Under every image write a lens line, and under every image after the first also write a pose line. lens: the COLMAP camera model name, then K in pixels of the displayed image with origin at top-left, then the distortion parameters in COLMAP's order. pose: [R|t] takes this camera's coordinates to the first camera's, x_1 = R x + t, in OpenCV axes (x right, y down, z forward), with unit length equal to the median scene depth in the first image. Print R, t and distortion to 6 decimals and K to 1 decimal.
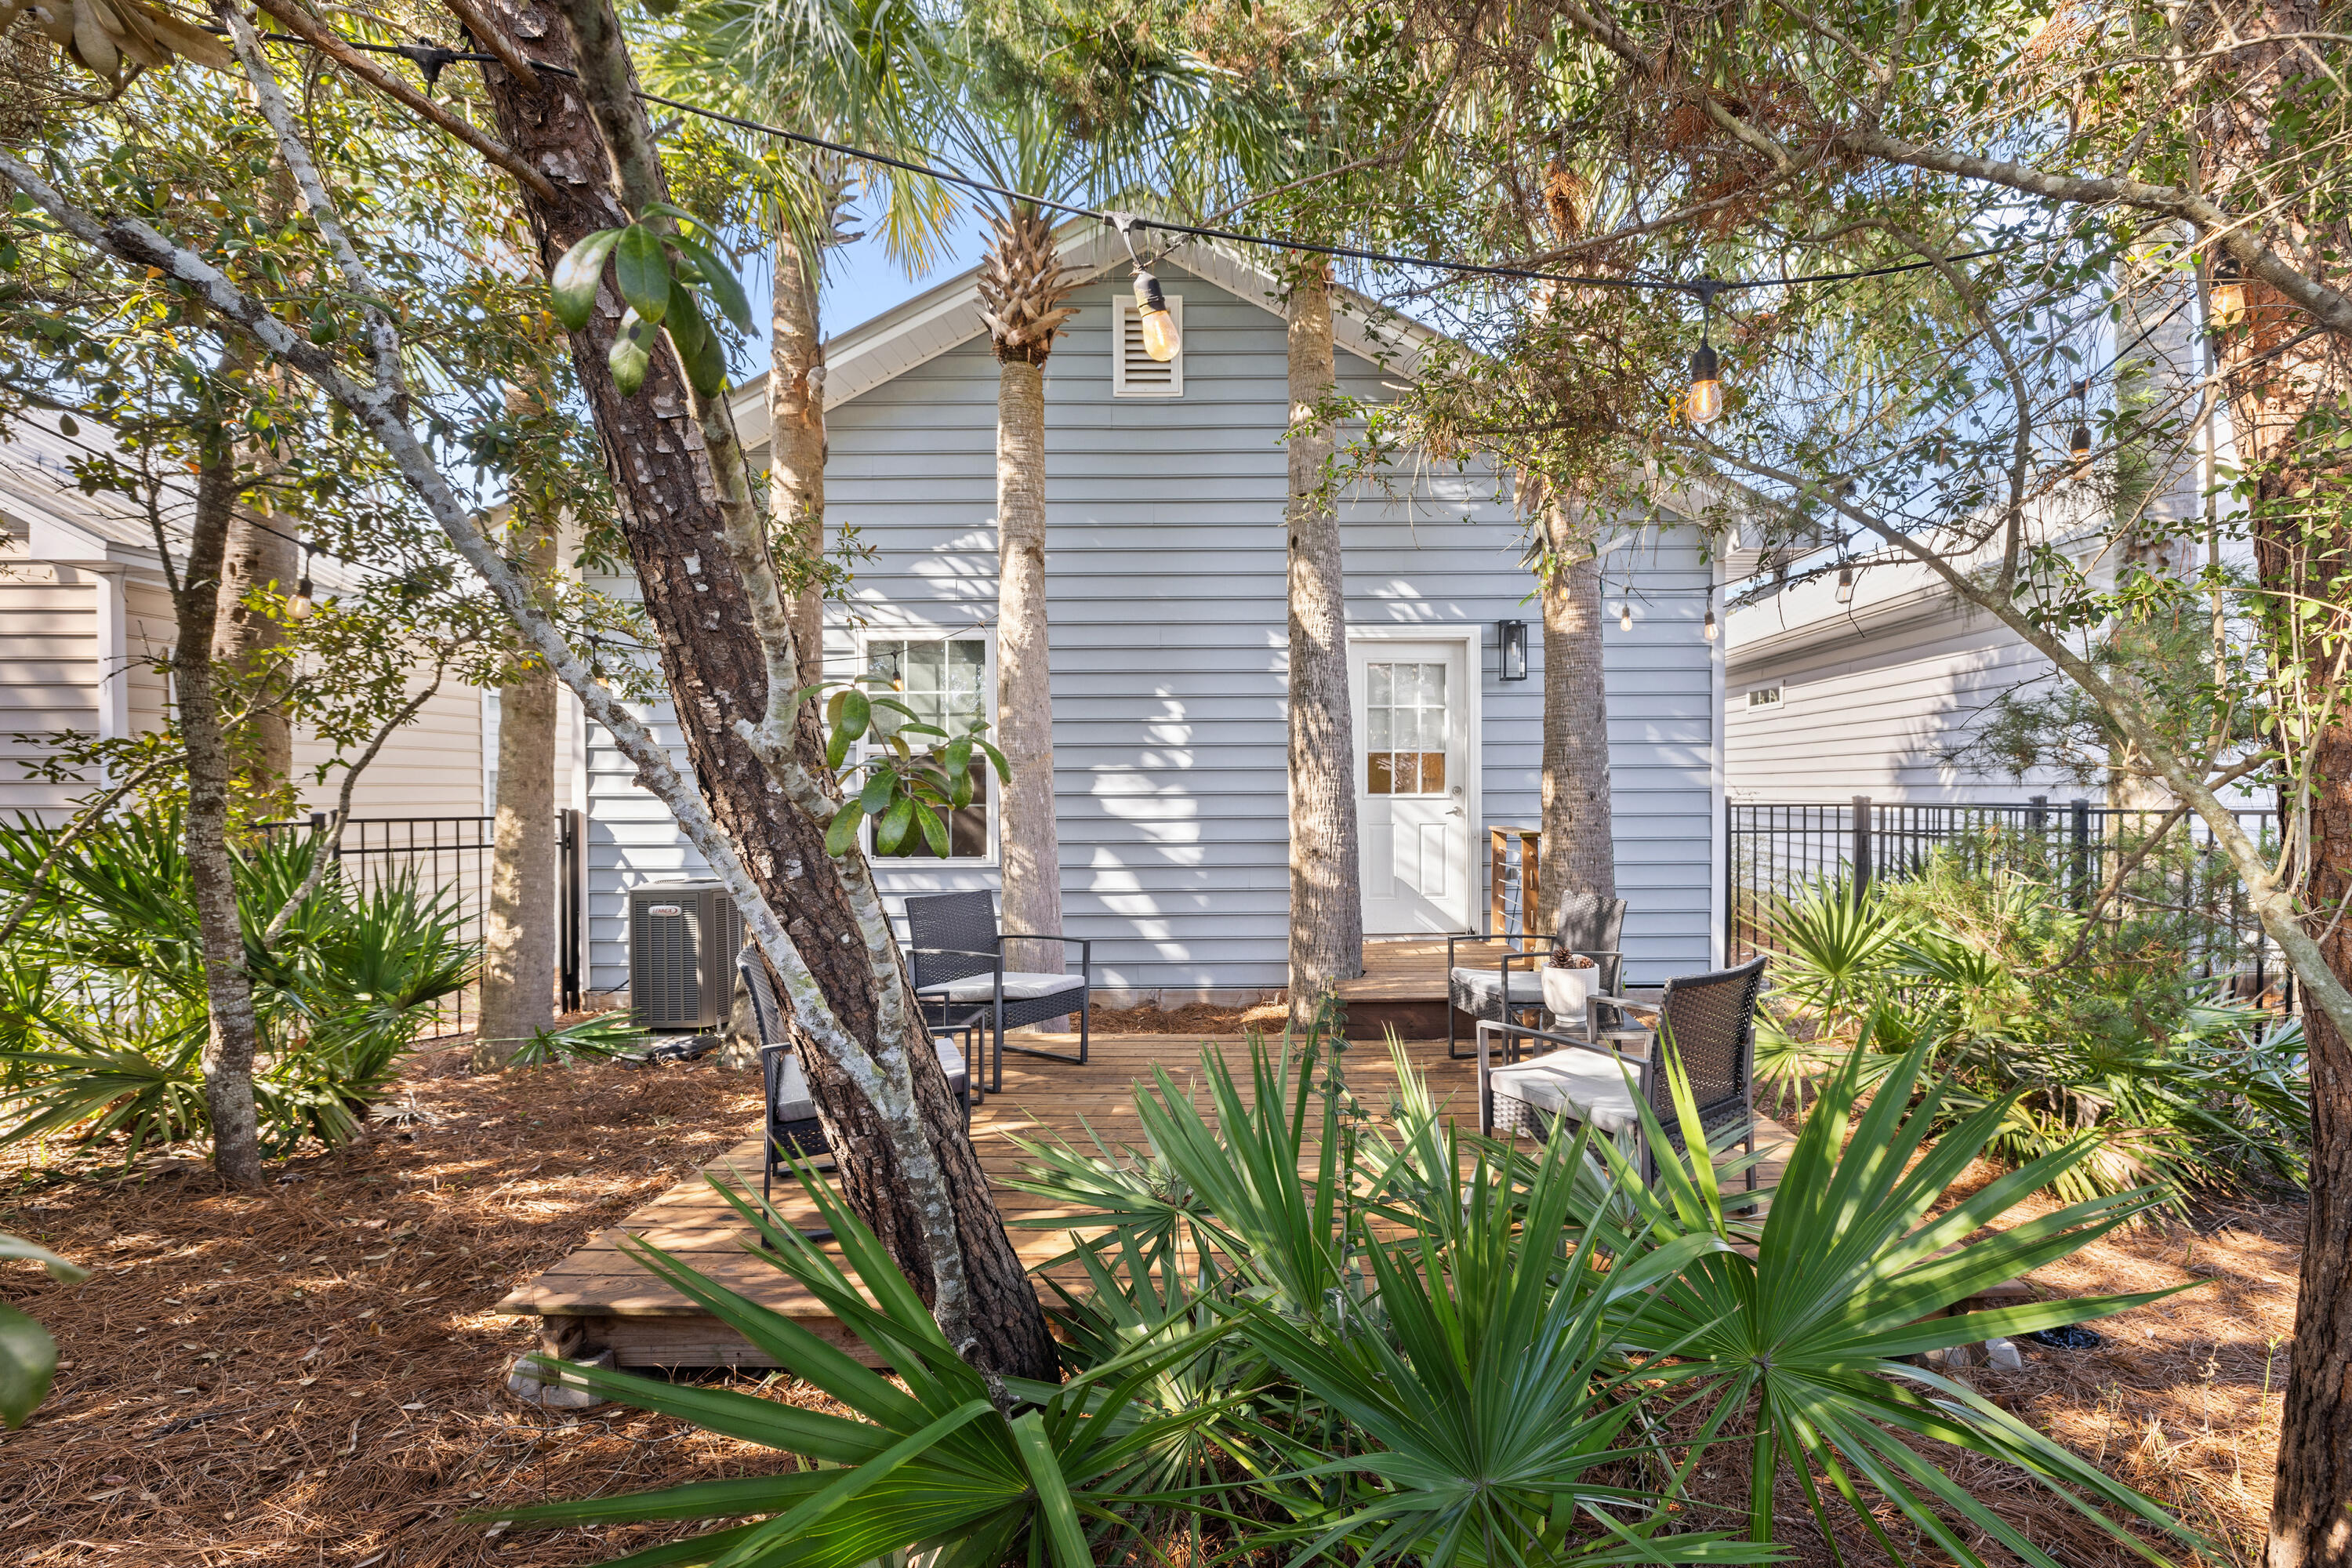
lens RADIAL K [[1009.4, 0, 1180.8], [0, 1009.4, 793.8], [0, 0, 1]] dist [-0.000663, 0.000294]
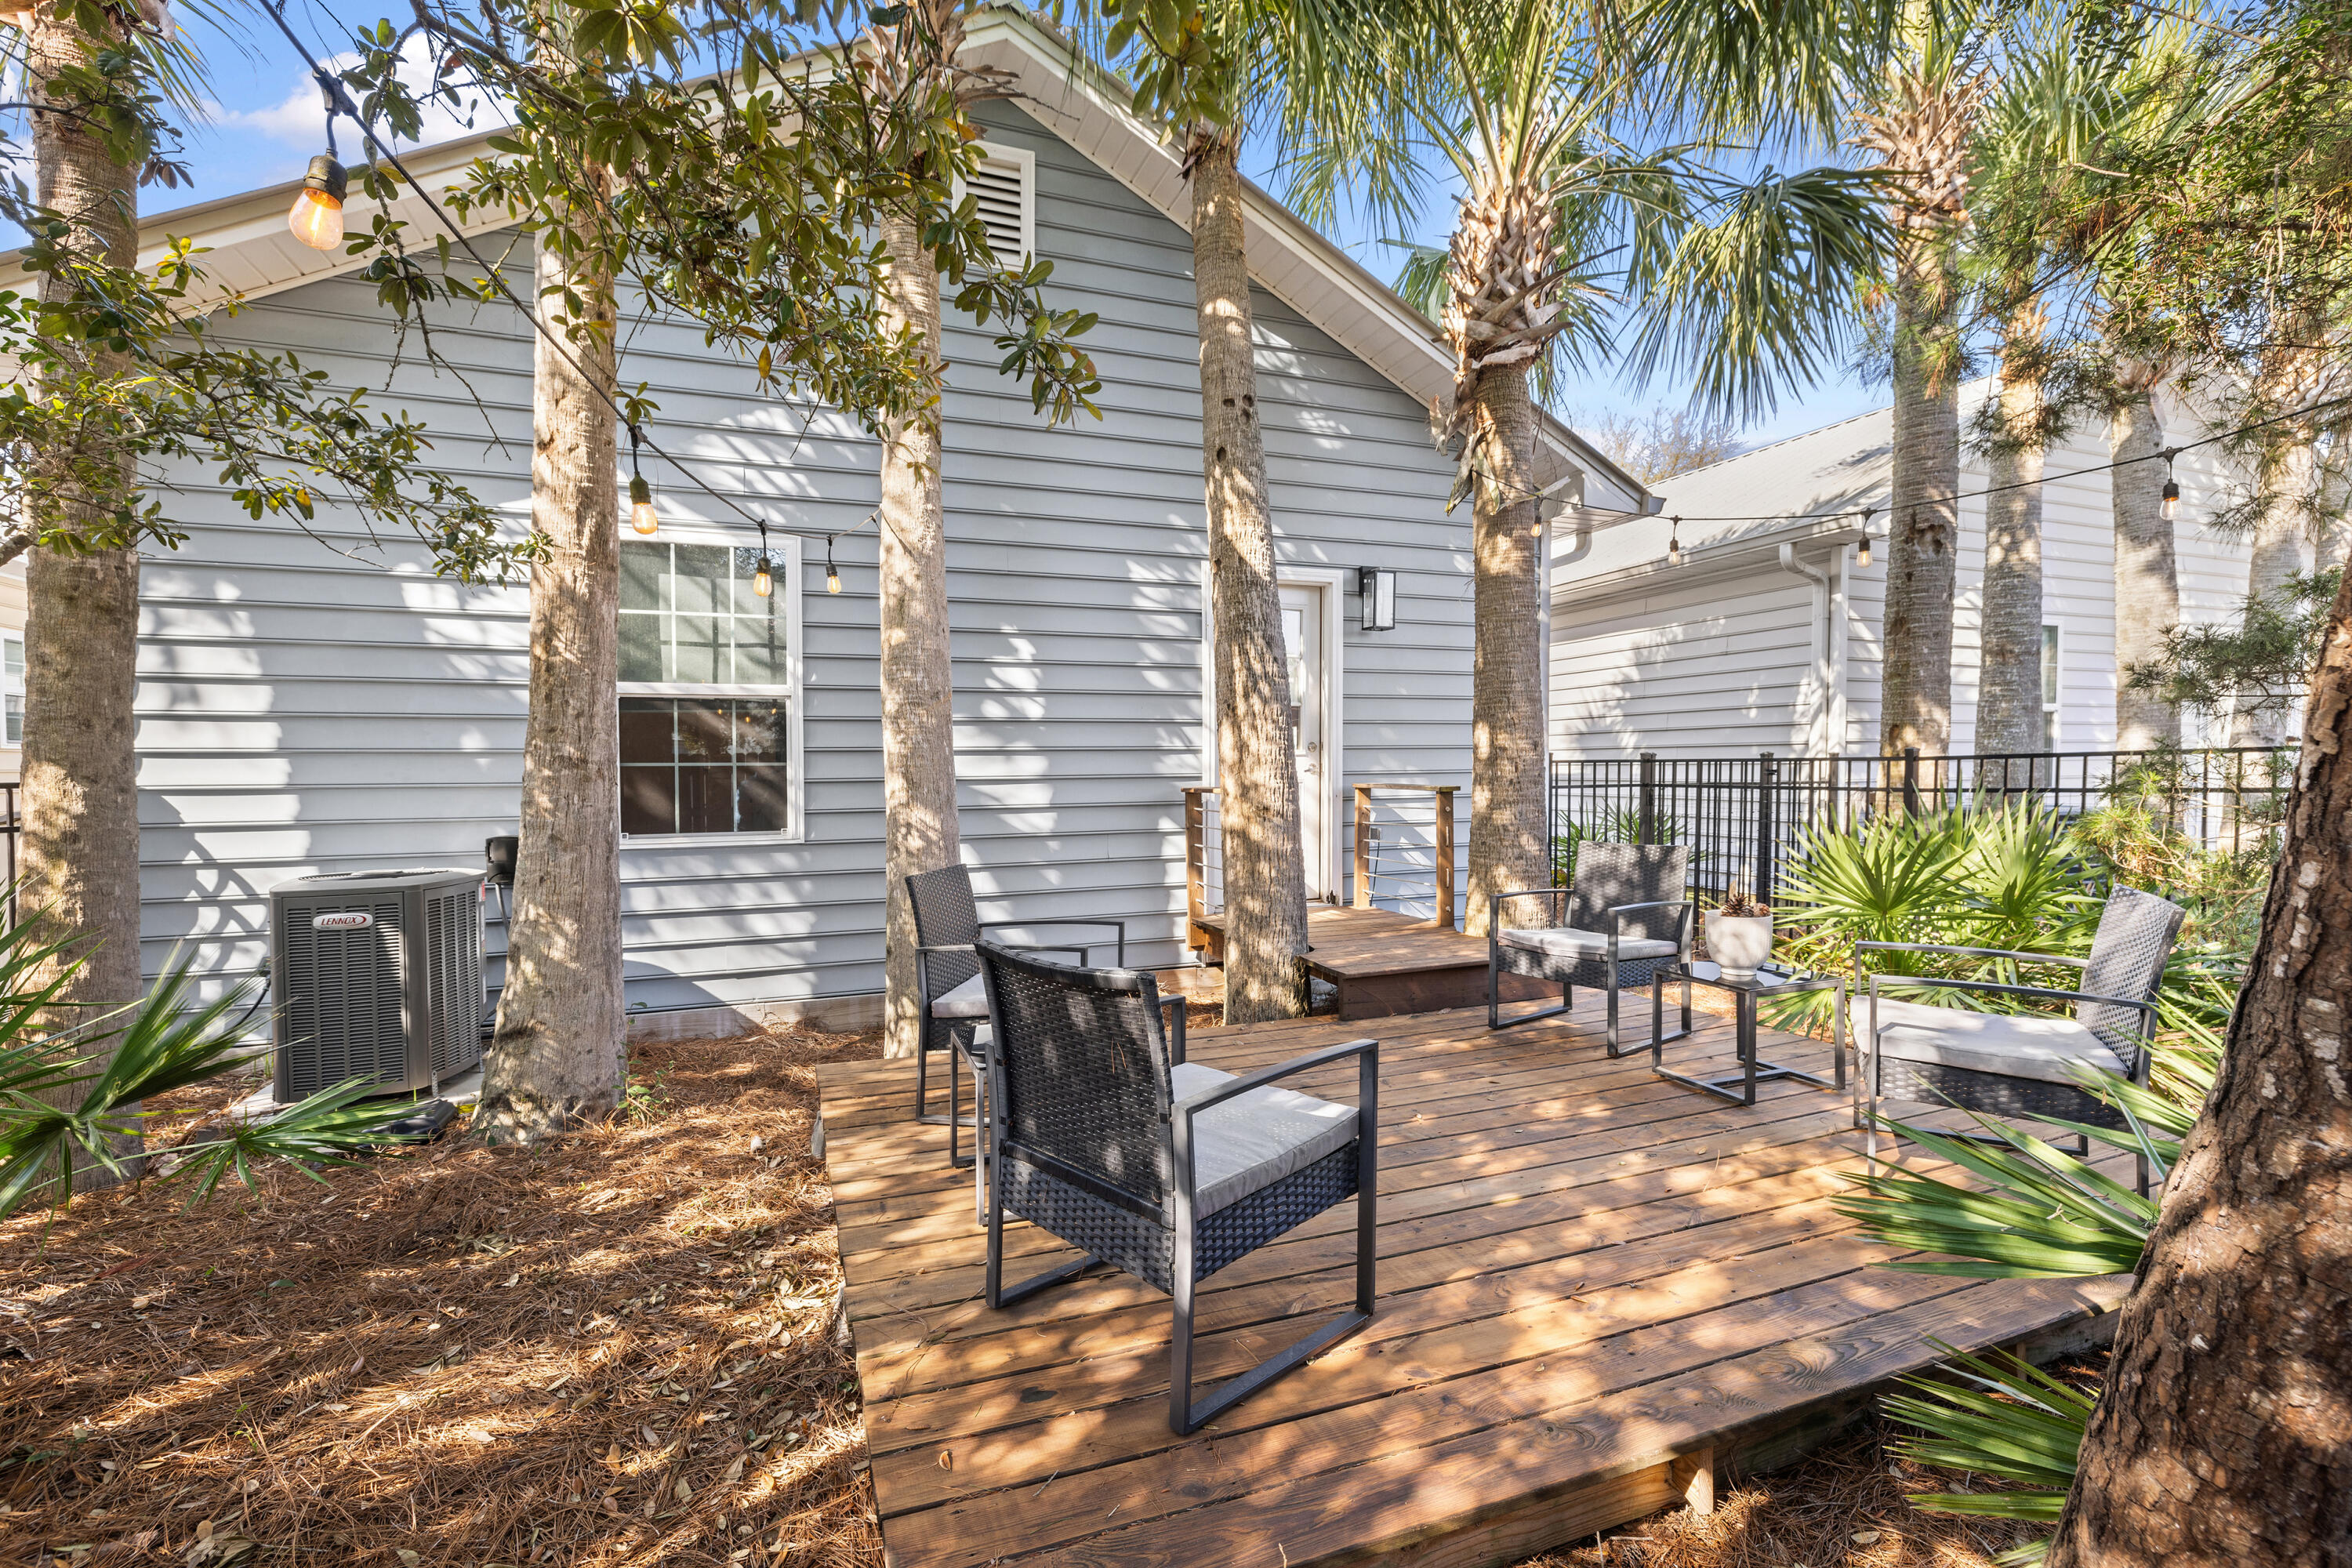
lens RADIAL K [[1058.9, 0, 1168.1], [0, 1058.9, 779.3], [0, 0, 1]] dist [-0.001586, -0.000721]
pose [[0.931933, -0.009452, 0.362506, -0.220056], [0.005823, 0.999921, 0.011103, 0.016245], [-0.362583, -0.008236, 0.931915, 0.139872]]
